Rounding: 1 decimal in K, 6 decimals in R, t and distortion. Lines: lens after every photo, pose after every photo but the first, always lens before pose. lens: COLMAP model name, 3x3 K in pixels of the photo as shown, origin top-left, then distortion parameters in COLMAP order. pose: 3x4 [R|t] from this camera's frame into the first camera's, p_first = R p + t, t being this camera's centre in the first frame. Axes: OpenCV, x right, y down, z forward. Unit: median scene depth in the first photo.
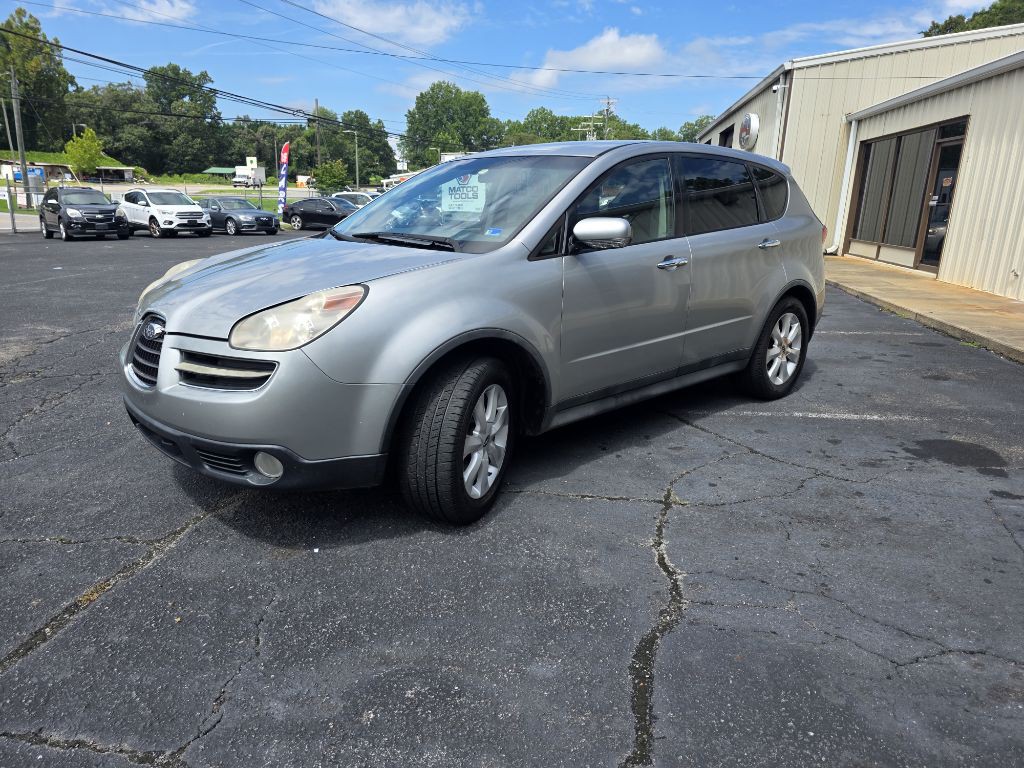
lens RADIAL K [[684.4, 0, 517.8], [0, 684.4, 376.5], [0, 0, 1]] dist [0.068829, -0.068248]
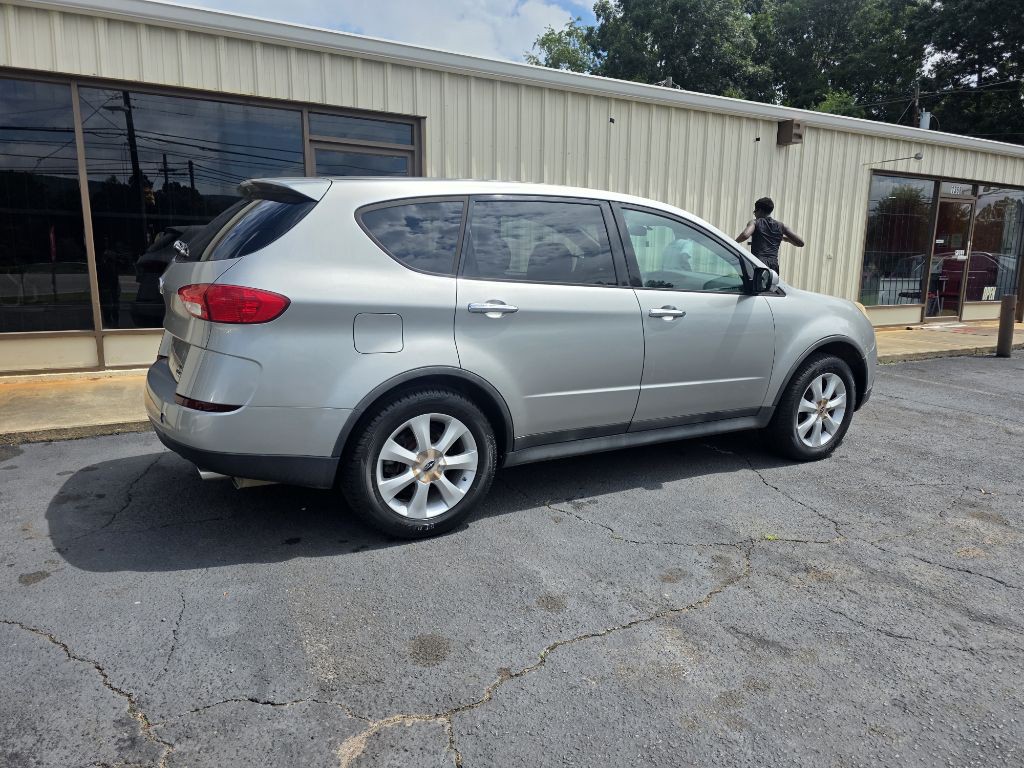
lens RADIAL K [[684.4, 0, 517.8], [0, 684.4, 376.5], [0, 0, 1]] dist [0.068829, -0.068248]
pose [[-0.612447, -0.146037, 0.776905, 0.012390], [0.183854, 0.929524, 0.319660, -0.224190], [-0.768834, 0.338612, -0.542435, 0.921049]]
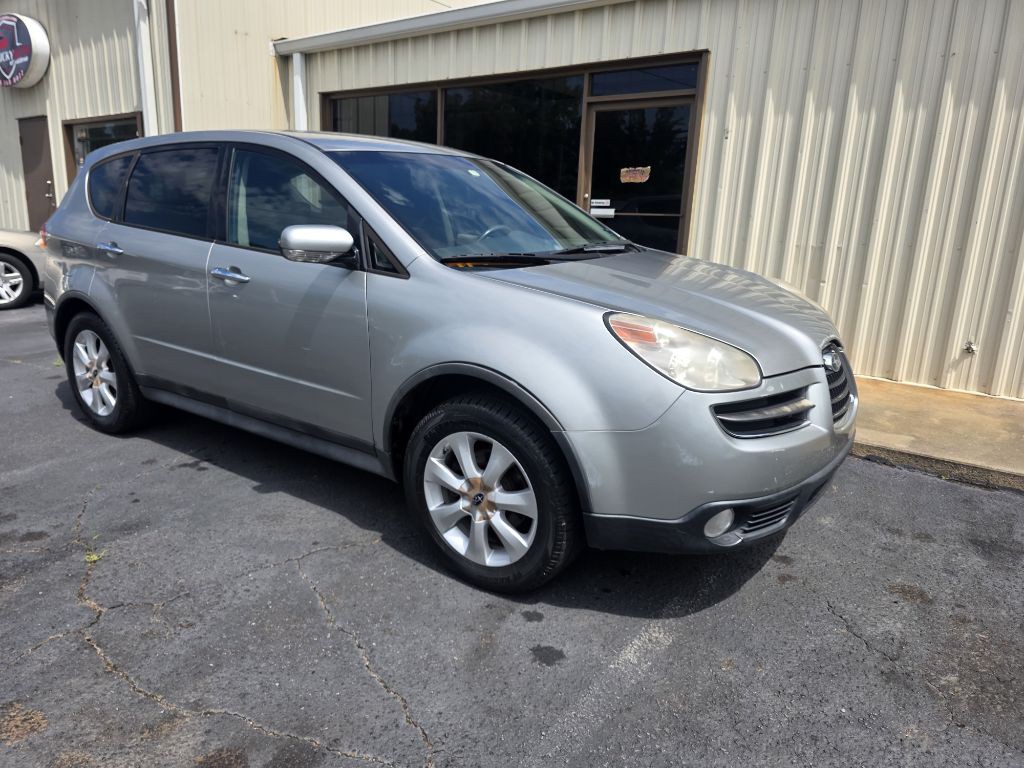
lens RADIAL K [[688.7, 0, 518.6], [0, 688.7, 380.7], [0, 0, 1]] dist [0.046847, -0.043831]
pose [[0.462334, -0.189391, 0.866244, 0.031574], [0.188245, 0.975619, 0.112833, -0.138693], [-0.866494, 0.110900, 0.486714, 0.589507]]
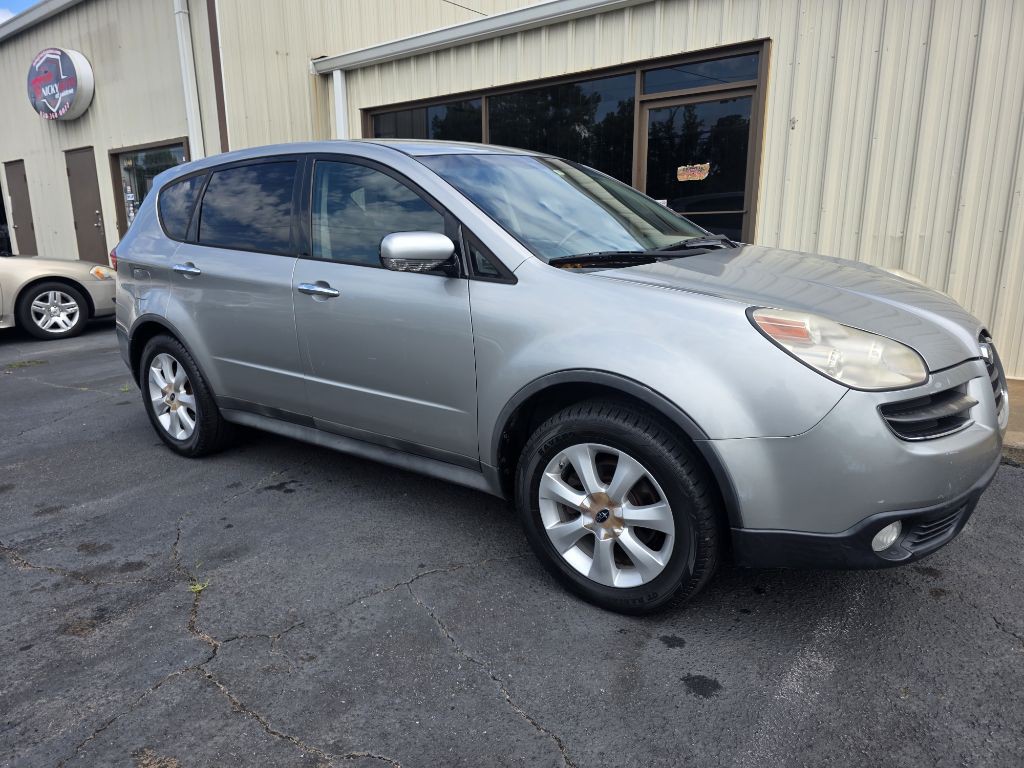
lens RADIAL K [[687.8, 0, 514.5], [0, 687.8, 384.7], [0, 0, 1]] dist [0.060520, -0.057392]
pose [[0.493141, -0.198823, 0.846925, 0.030313], [0.229090, 0.968851, 0.094053, -0.141370], [-0.839244, 0.147641, 0.523328, 0.611647]]
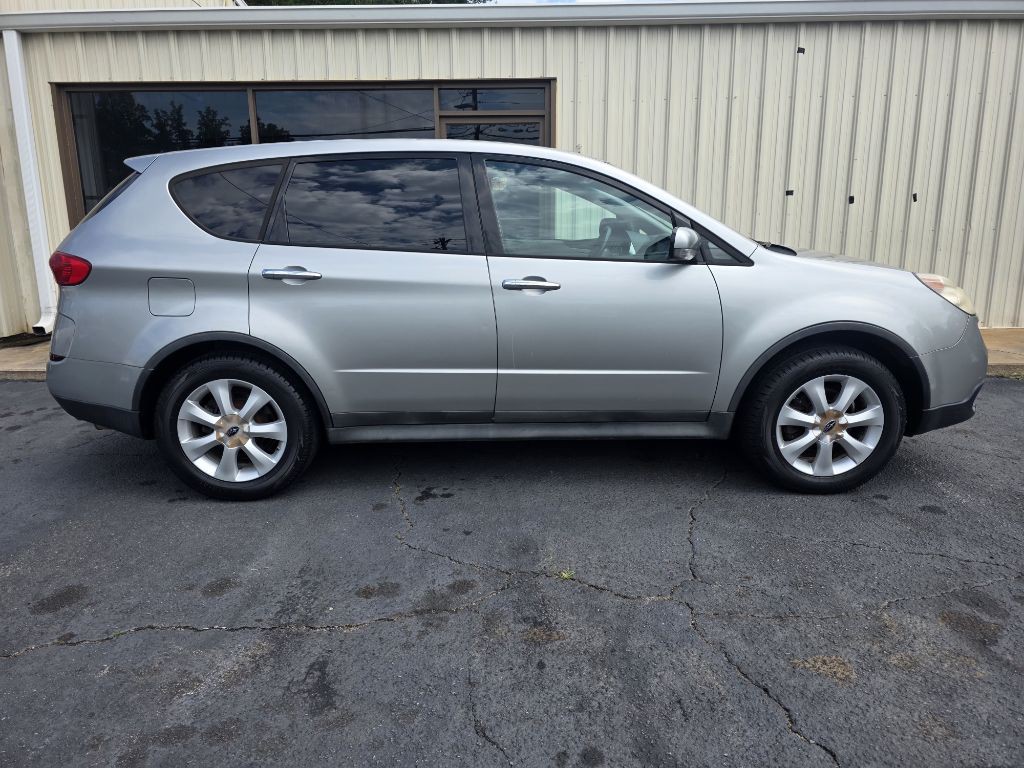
lens RADIAL K [[681.9, 0, 514.4], [0, 681.9, 368.1], [0, 0, 1]] dist [0.054056, -0.046281]
pose [[-0.143663, -0.197882, 0.969641, -0.024242], [0.258899, 0.938166, 0.229818, -0.183680], [-0.955161, 0.284055, -0.083548, 0.775611]]
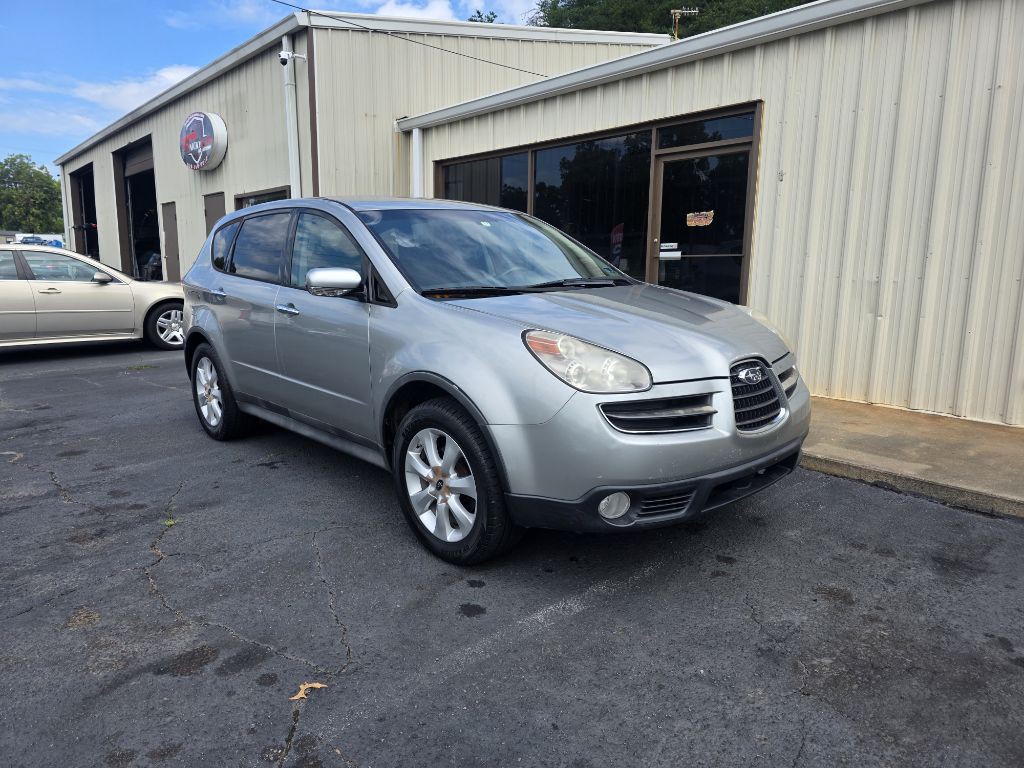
lens RADIAL K [[684.4, 0, 517.8], [0, 684.4, 376.5], [0, 0, 1]] dist [0.068829, -0.068248]
pose [[0.640324, -0.119758, 0.758712, 0.030915], [0.185464, 0.982650, -0.001420, -0.122127], [-0.745378, 0.141623, 0.651425, 0.533717]]
